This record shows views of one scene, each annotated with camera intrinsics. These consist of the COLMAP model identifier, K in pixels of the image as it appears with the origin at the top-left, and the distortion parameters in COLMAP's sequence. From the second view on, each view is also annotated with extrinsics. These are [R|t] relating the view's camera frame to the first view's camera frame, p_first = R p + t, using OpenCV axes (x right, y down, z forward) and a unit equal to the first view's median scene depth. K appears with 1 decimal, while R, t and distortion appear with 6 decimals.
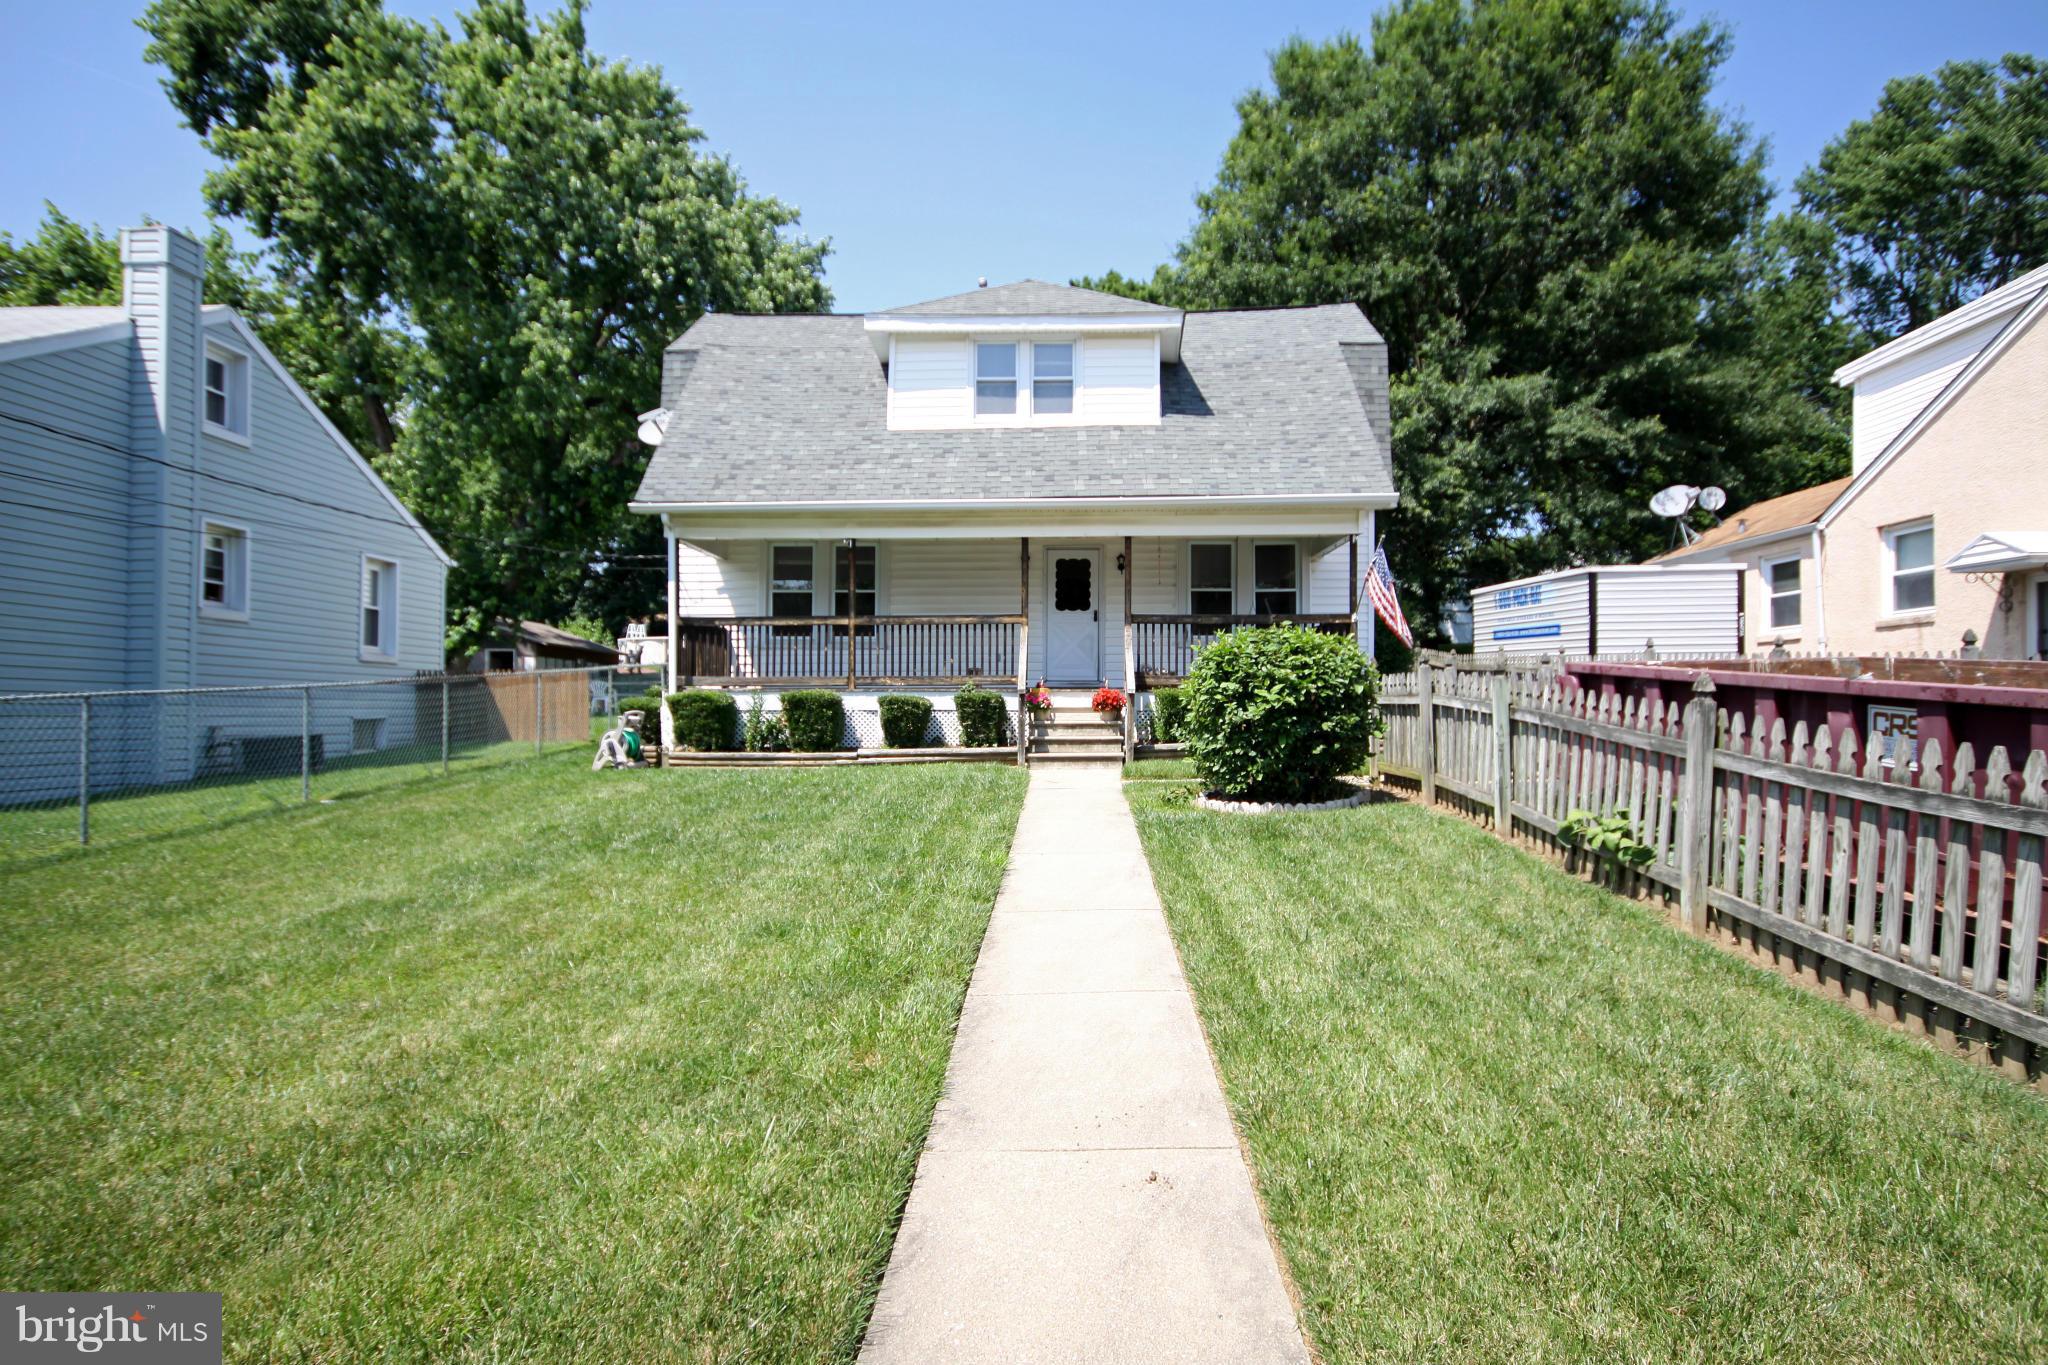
lens RADIAL K [[928.4, 0, 1018.5], [0, 928.4, 694.1], [0, 0, 1]] dist [0.001055, -0.010733]
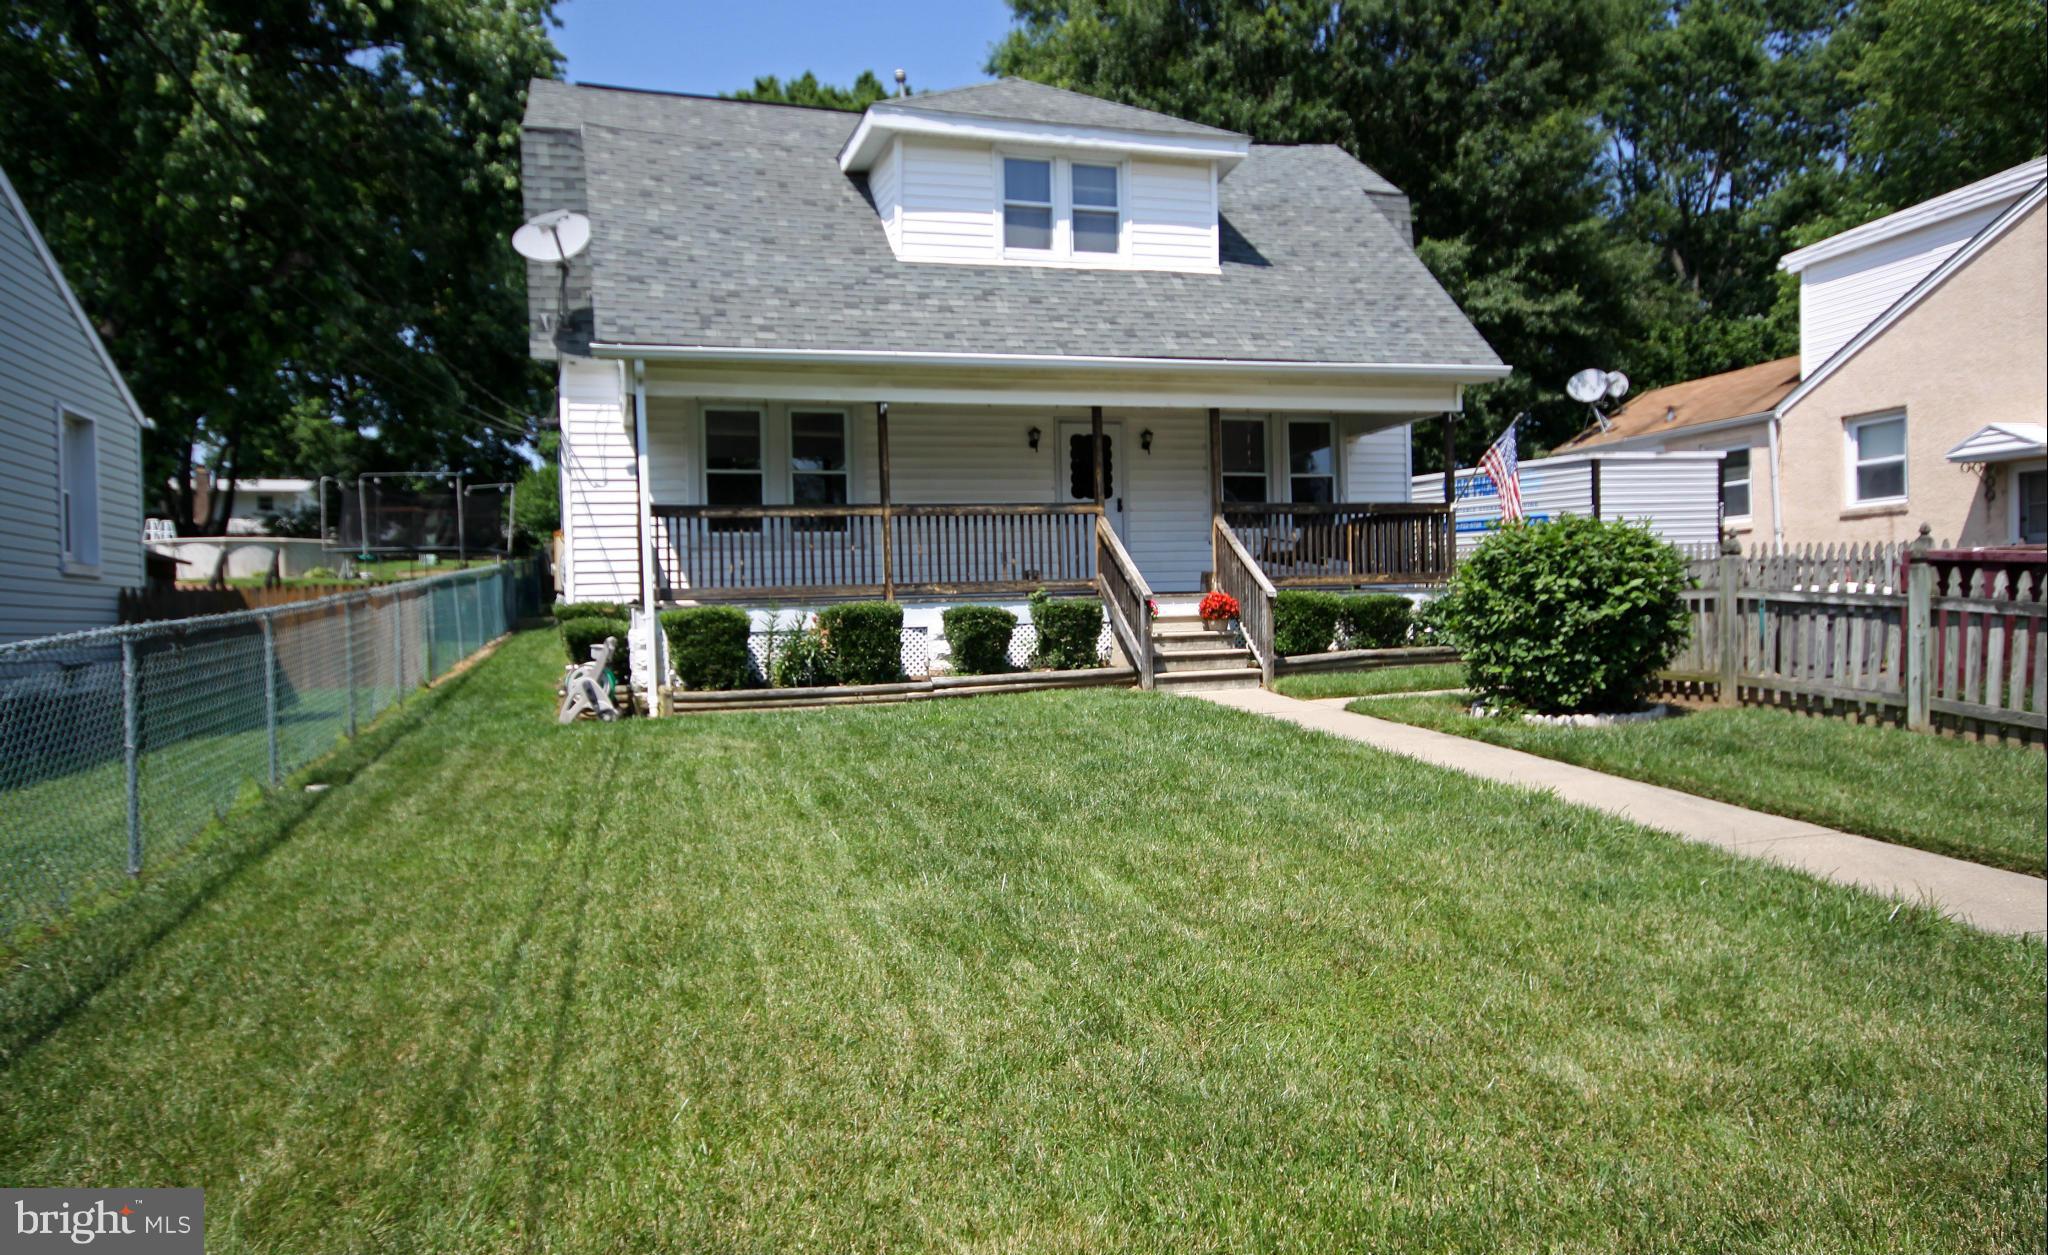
lens RADIAL K [[1151.2, 0, 973.6], [0, 1151.2, 627.8], [0, 0, 1]] dist [-0.002148, -0.000868]
pose [[0.958425, -0.028943, 0.283871, -0.350212], [0.023525, 0.999471, 0.022476, -0.002187], [-0.284372, -0.014864, 0.958599, 0.067733]]
